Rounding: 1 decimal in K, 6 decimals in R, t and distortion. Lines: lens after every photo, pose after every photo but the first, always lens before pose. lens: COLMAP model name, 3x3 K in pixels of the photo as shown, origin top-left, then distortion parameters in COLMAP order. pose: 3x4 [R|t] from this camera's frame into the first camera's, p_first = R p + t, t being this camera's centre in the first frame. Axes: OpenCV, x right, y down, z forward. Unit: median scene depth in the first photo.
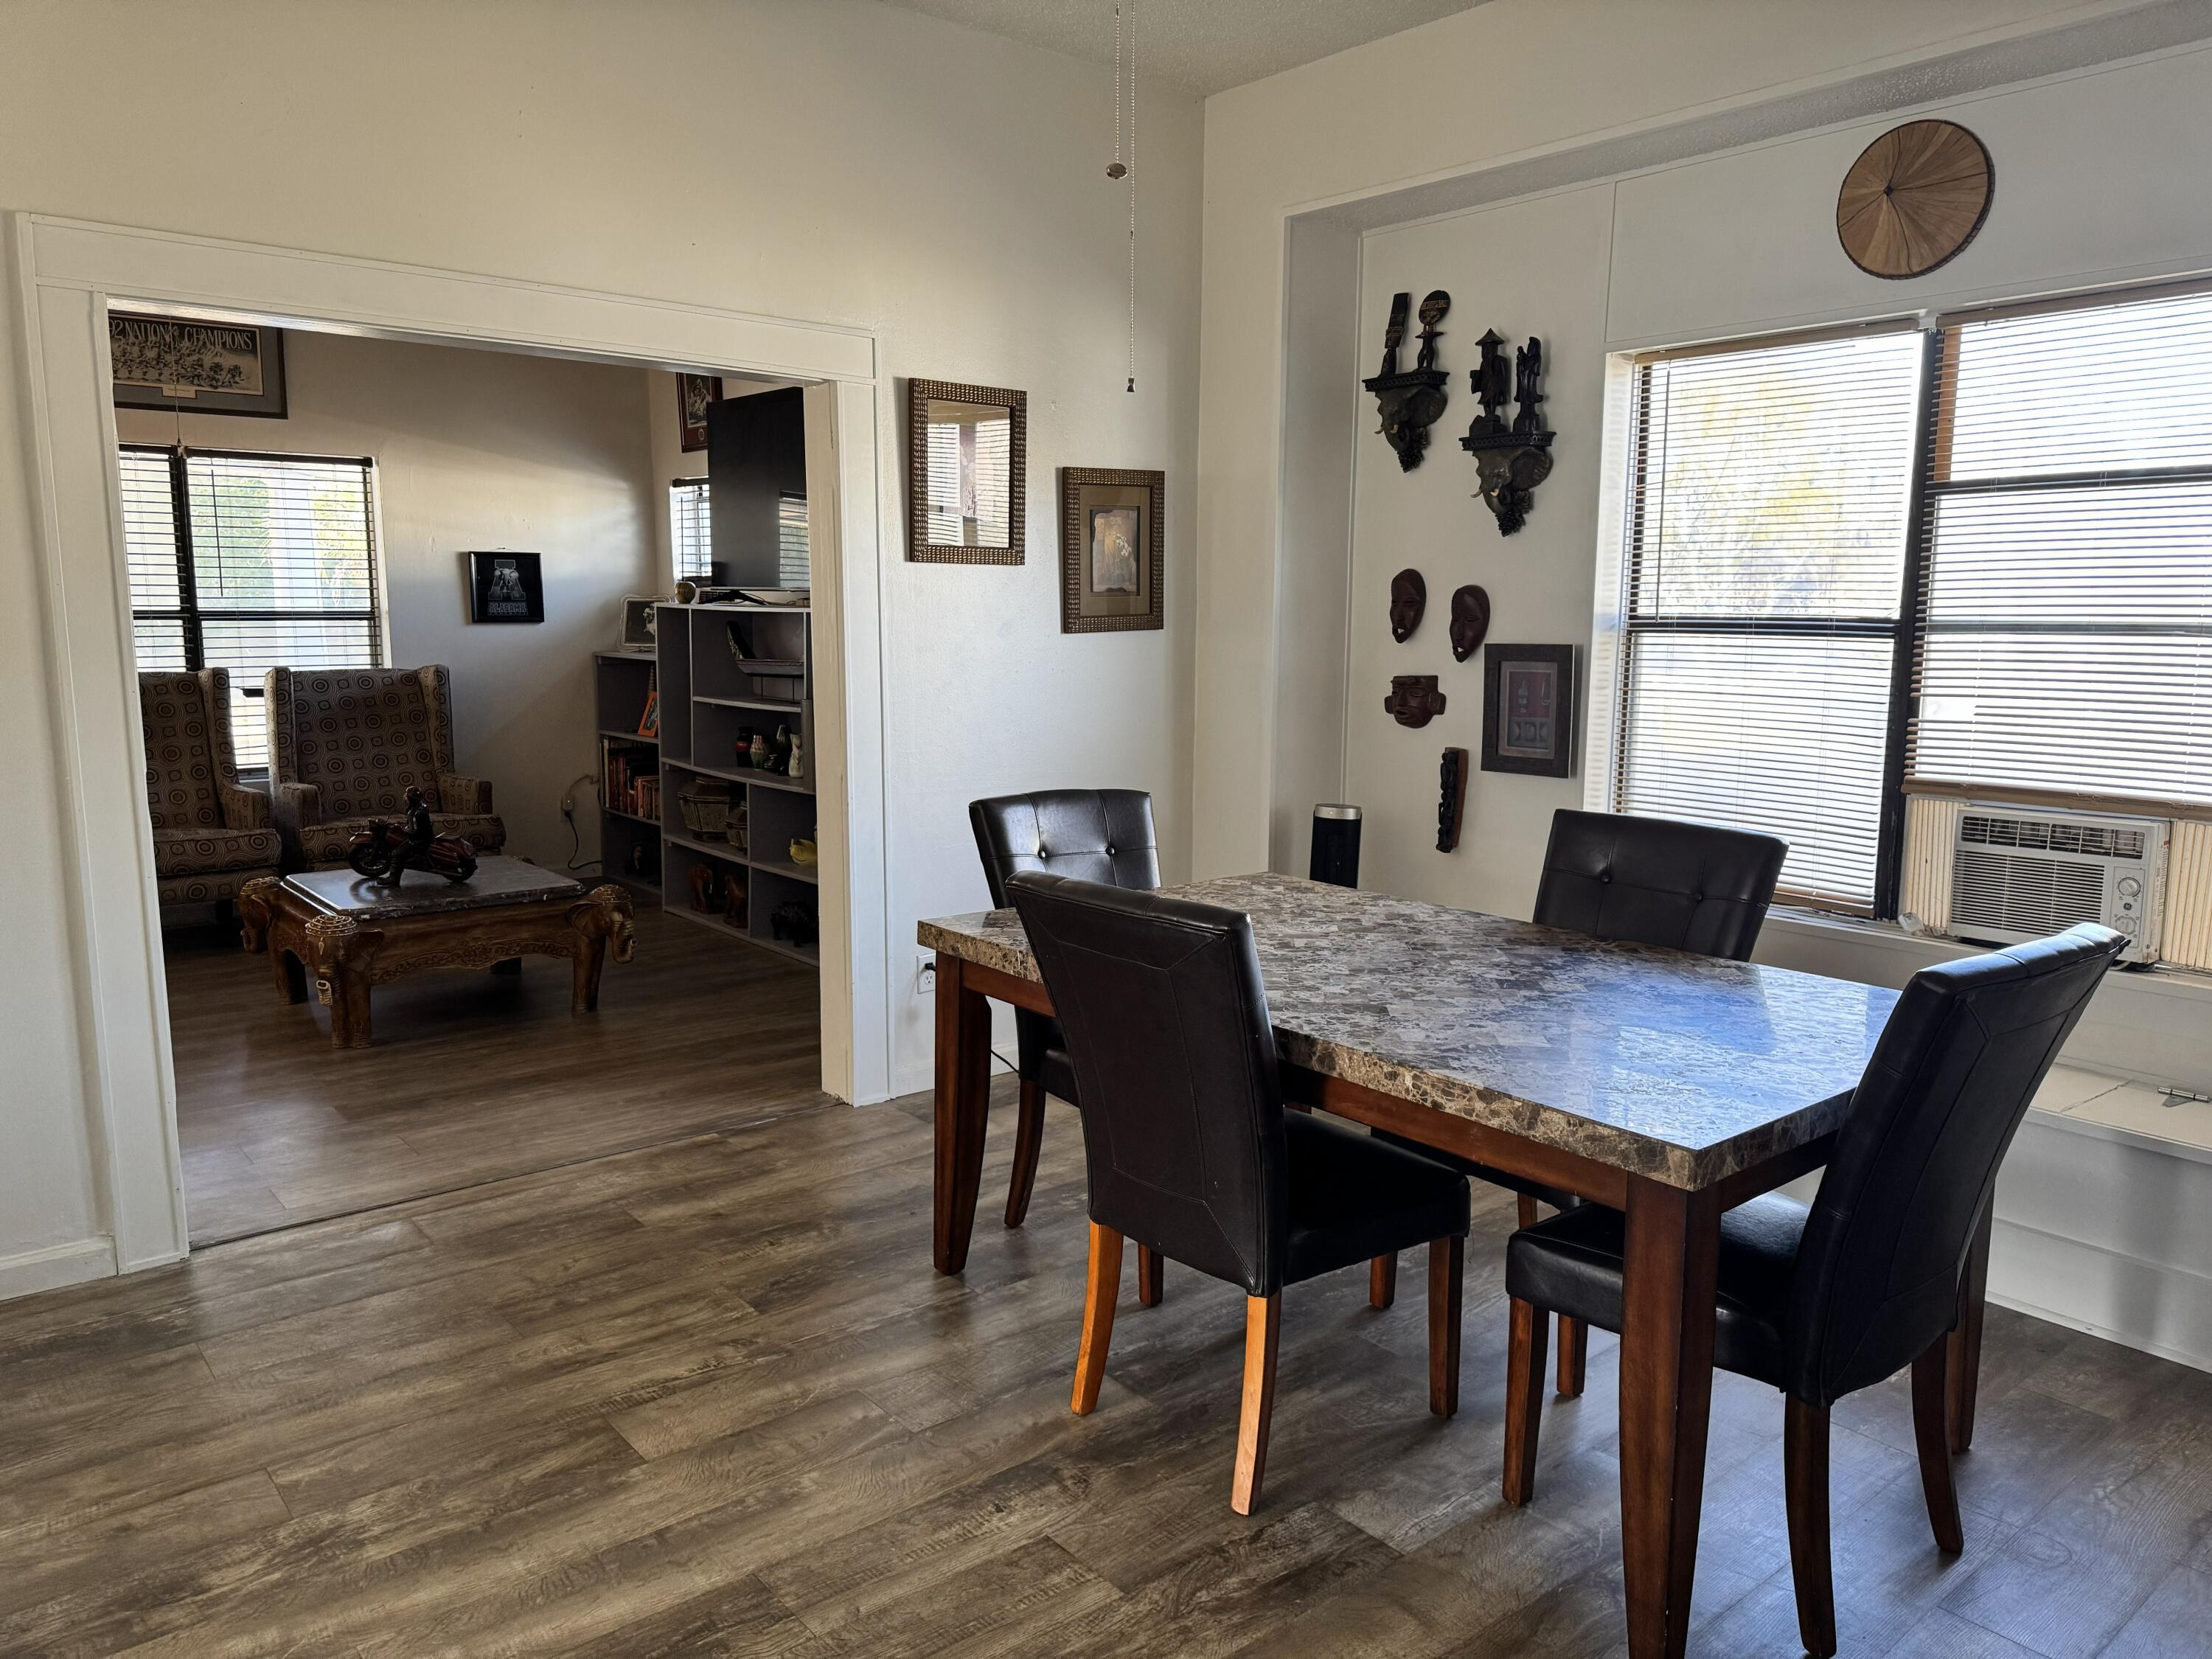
lens RADIAL K [[1540.5, 0, 1109.1], [0, 1540.5, 827.0], [0, 0, 1]] dist [0.012913, -0.025884]
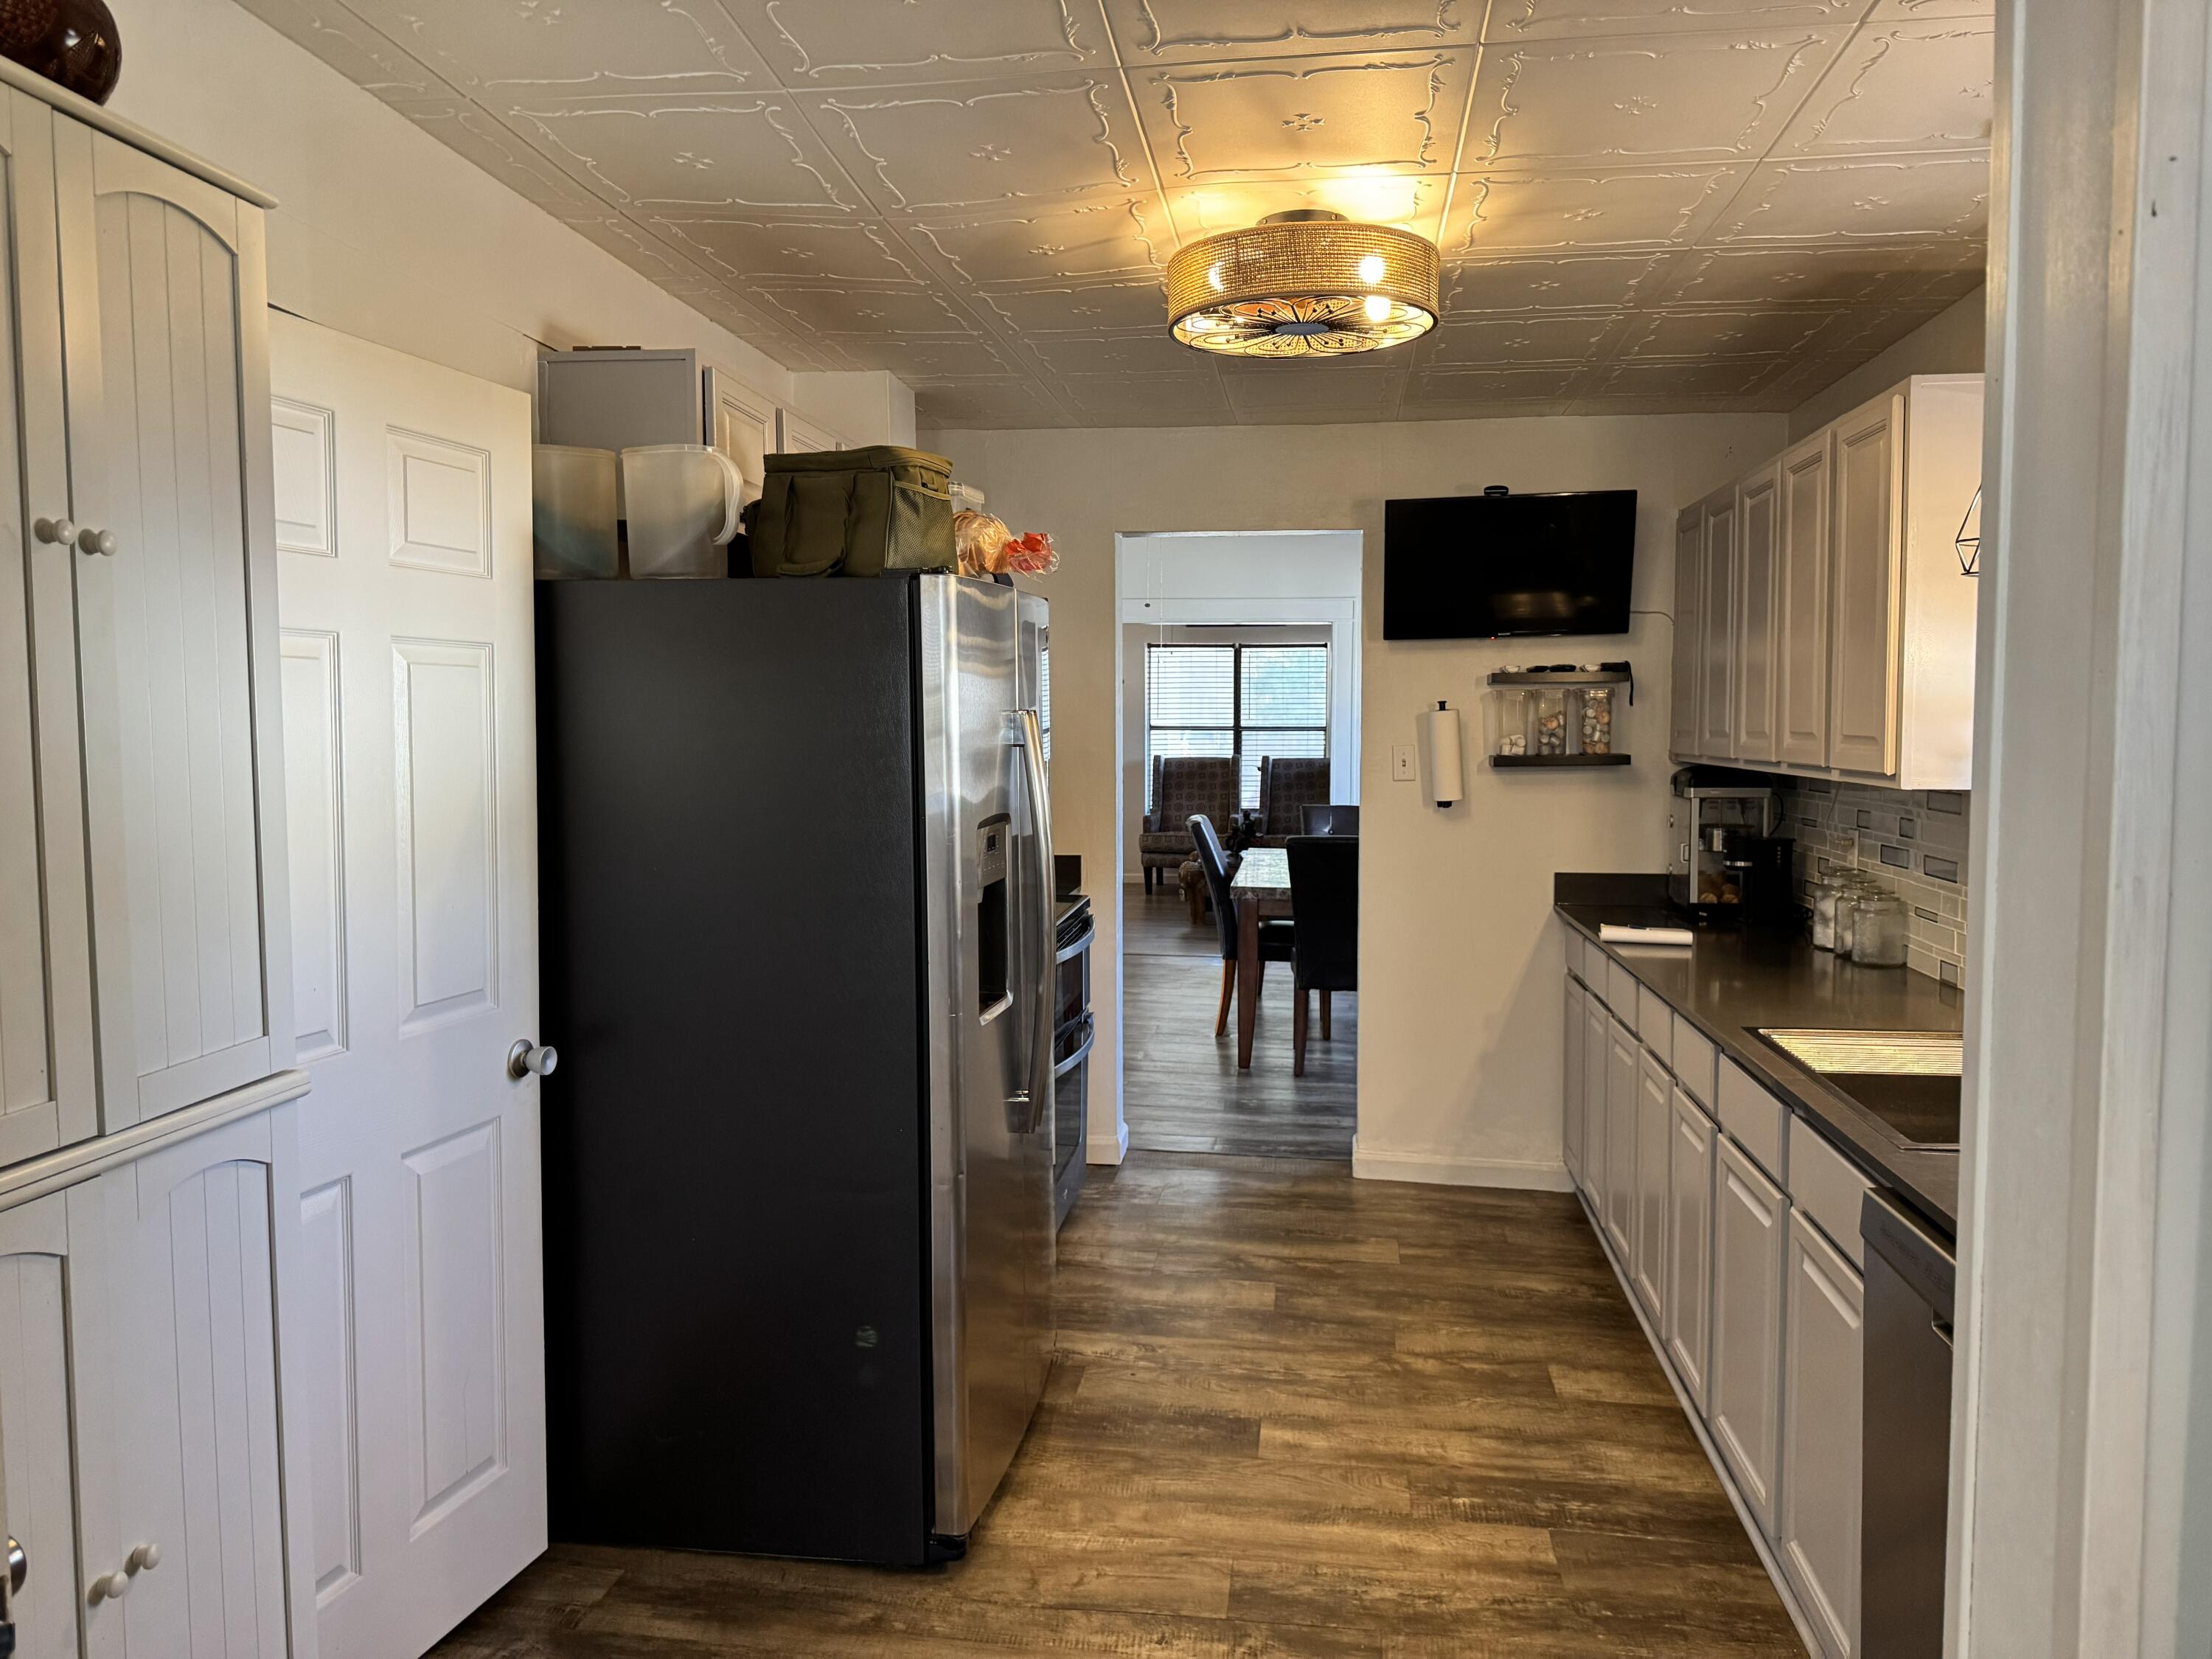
lens RADIAL K [[1562.1, 0, 1109.3], [0, 1562.1, 803.0], [0, 0, 1]] dist [0.090849, -0.115893]
pose [[0.671560, 0.040599, -0.739837, 0.785046], [-0.101434, 0.994135, -0.037519, 0.048715], [0.733975, 0.100241, 0.671739, -0.453298]]
